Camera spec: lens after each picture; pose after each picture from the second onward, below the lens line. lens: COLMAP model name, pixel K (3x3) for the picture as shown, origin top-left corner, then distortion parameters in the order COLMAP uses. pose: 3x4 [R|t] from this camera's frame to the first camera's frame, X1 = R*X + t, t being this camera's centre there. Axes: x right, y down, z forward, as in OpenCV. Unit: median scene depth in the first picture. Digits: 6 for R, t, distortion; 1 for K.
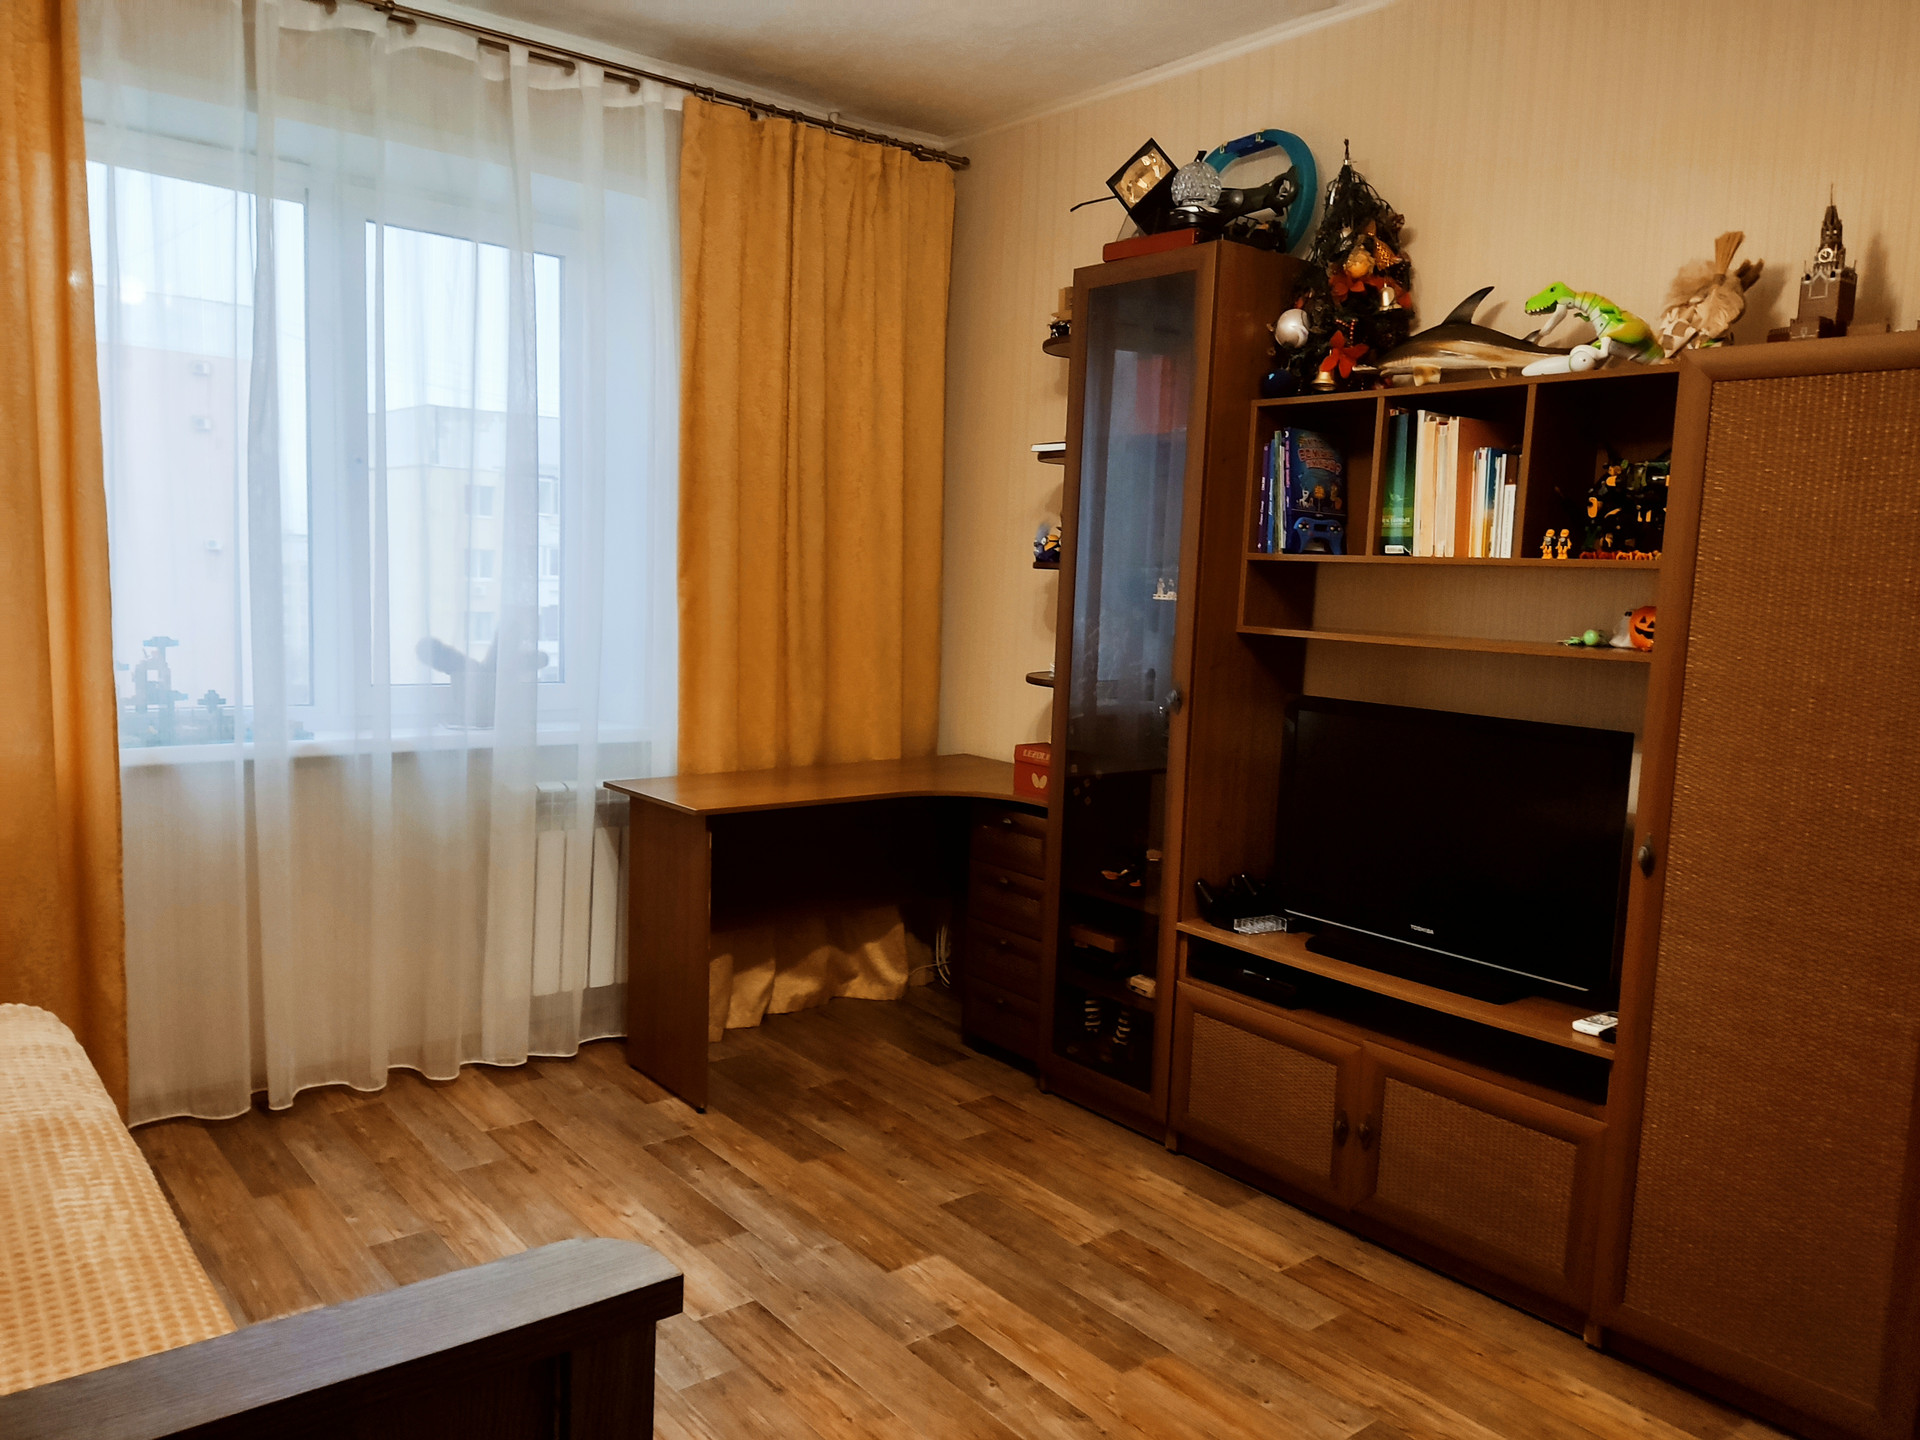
lens RADIAL K [[1407.6, 0, 955.8], [0, 1407.6, 715.6], [0, 0, 1]] dist [0.125888, -0.181517]
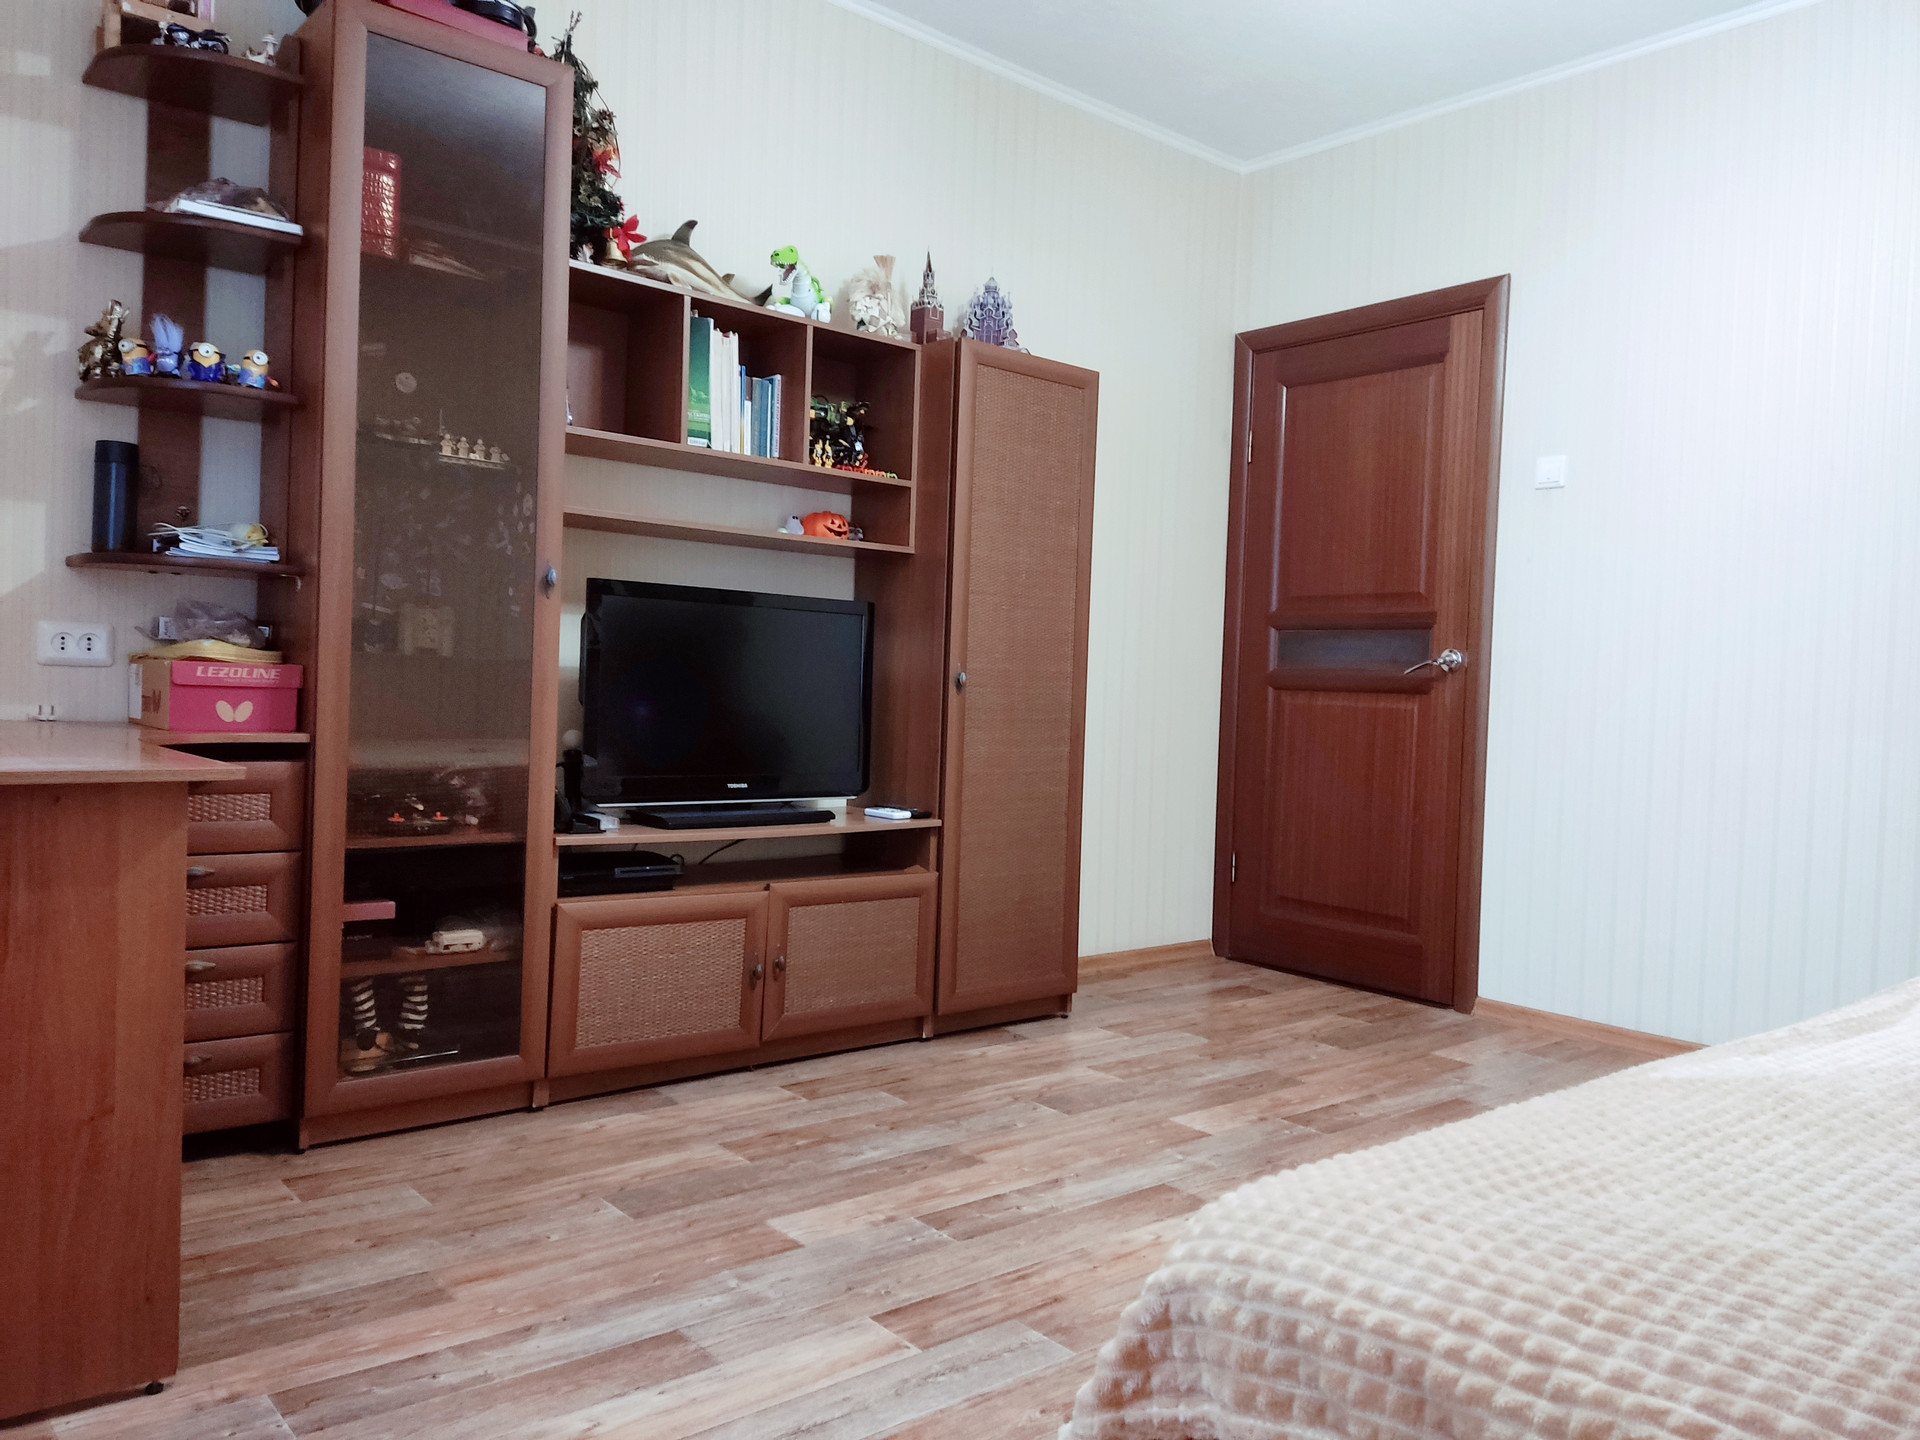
lens RADIAL K [[1414.1, 0, 994.3], [0, 1414.1, 722.1], [0, 0, 1]] dist [0.002606, -0.053273]
pose [[-0.051829, -0.067015, 0.996405, -0.789738], [0.062404, 0.995579, 0.070205, 0.034019], [-0.996704, 0.065818, -0.047418, 0.846391]]
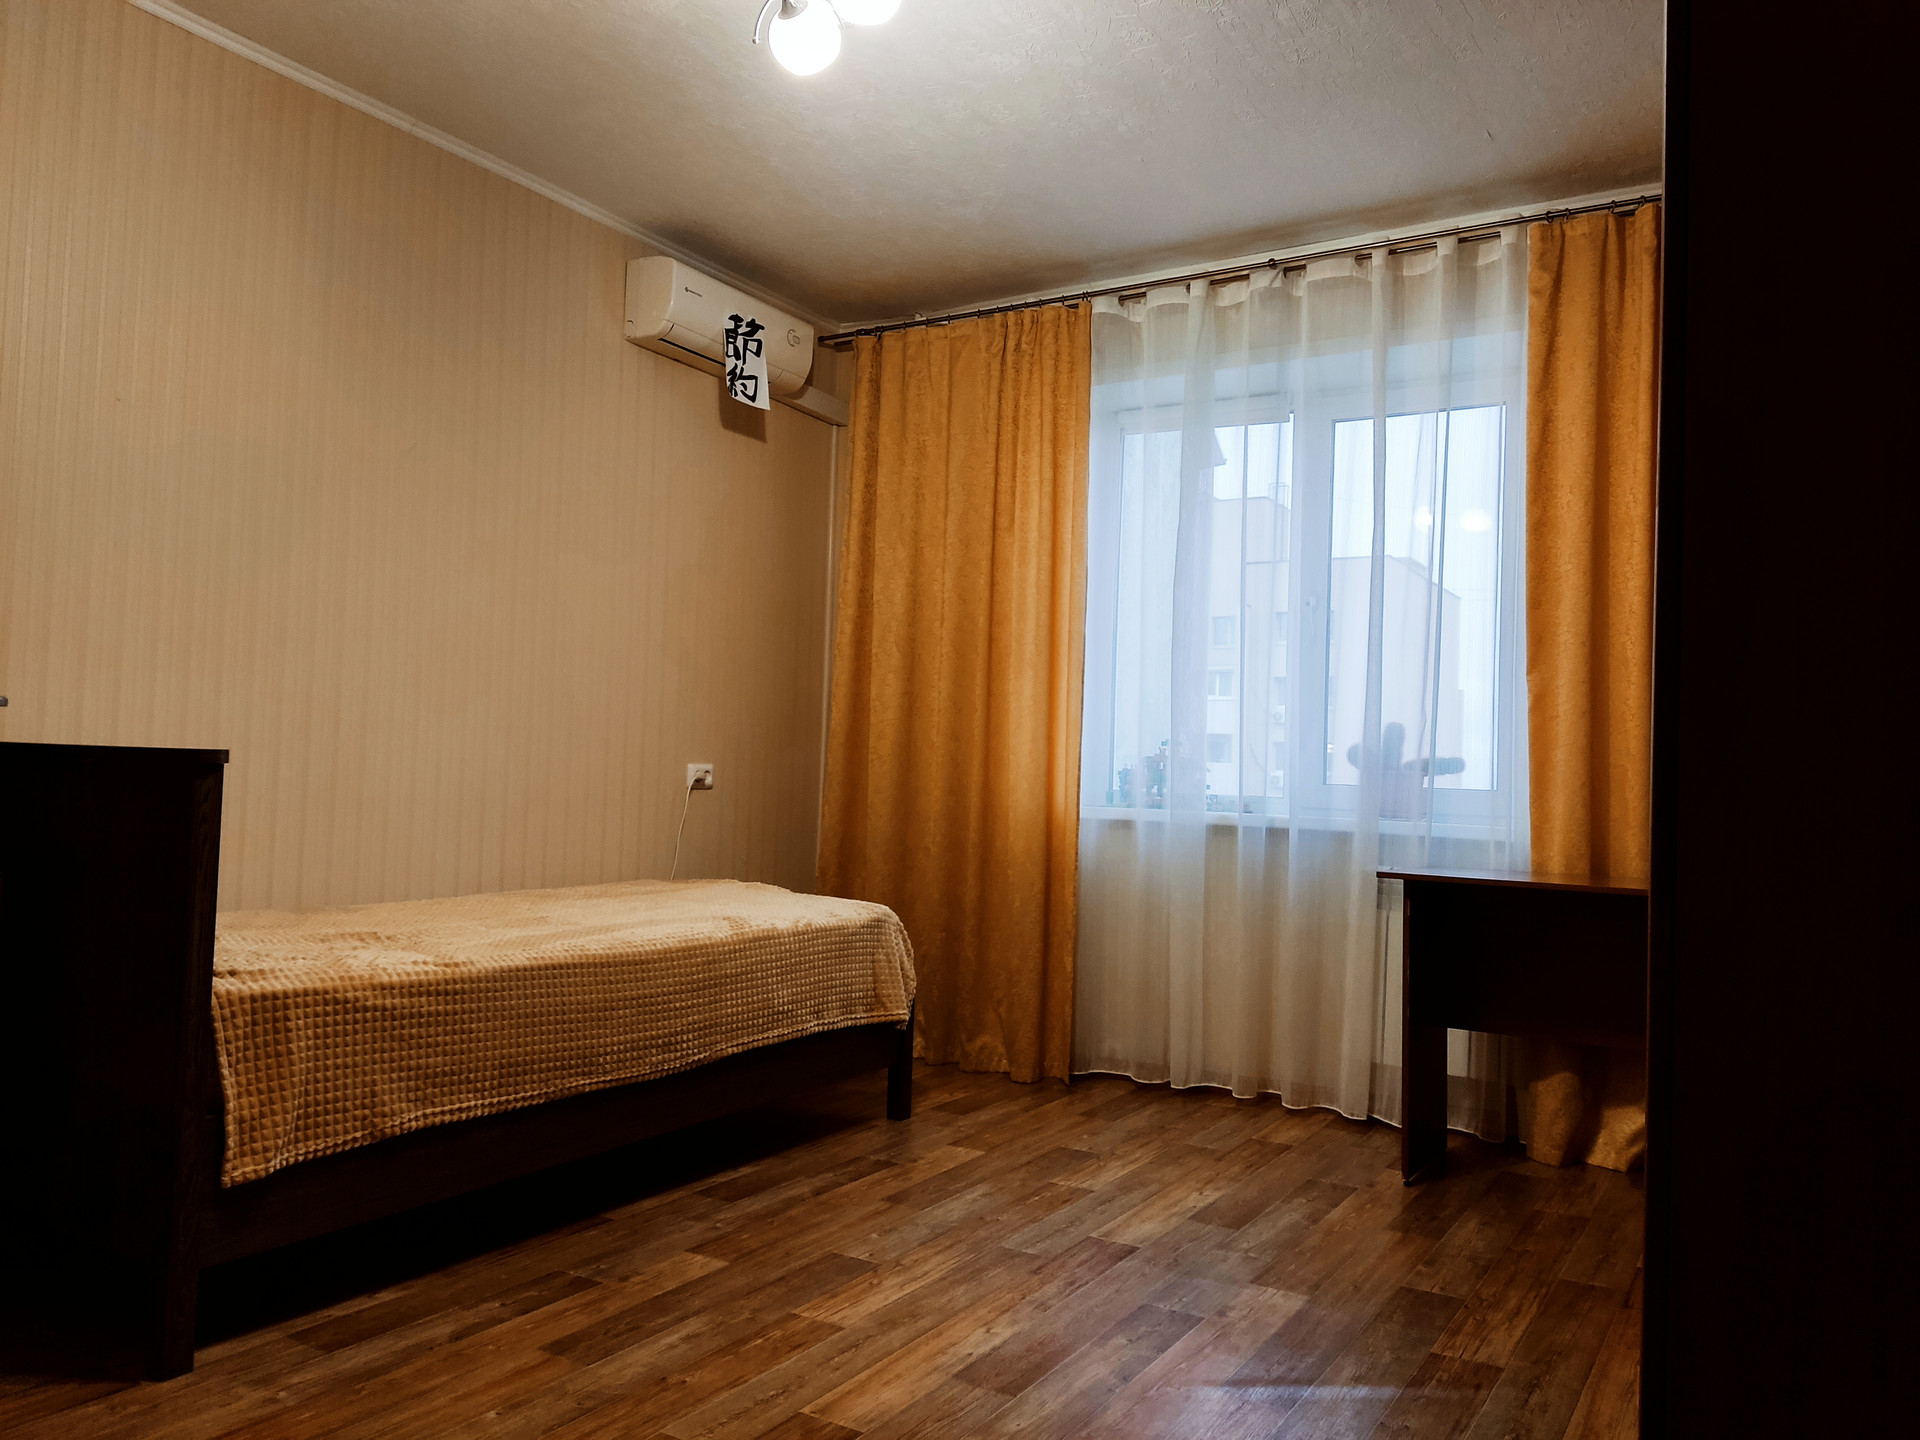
lens RADIAL K [[1407.6, 0, 955.8], [0, 1407.6, 715.6], [0, 0, 1]] dist [0.125888, -0.181517]
pose [[0.340328, -0.063435, -0.938165, 0.811328], [-0.114161, 0.987554, -0.108188, 0.114527], [0.933351, 0.143922, 0.328850, 0.379077]]
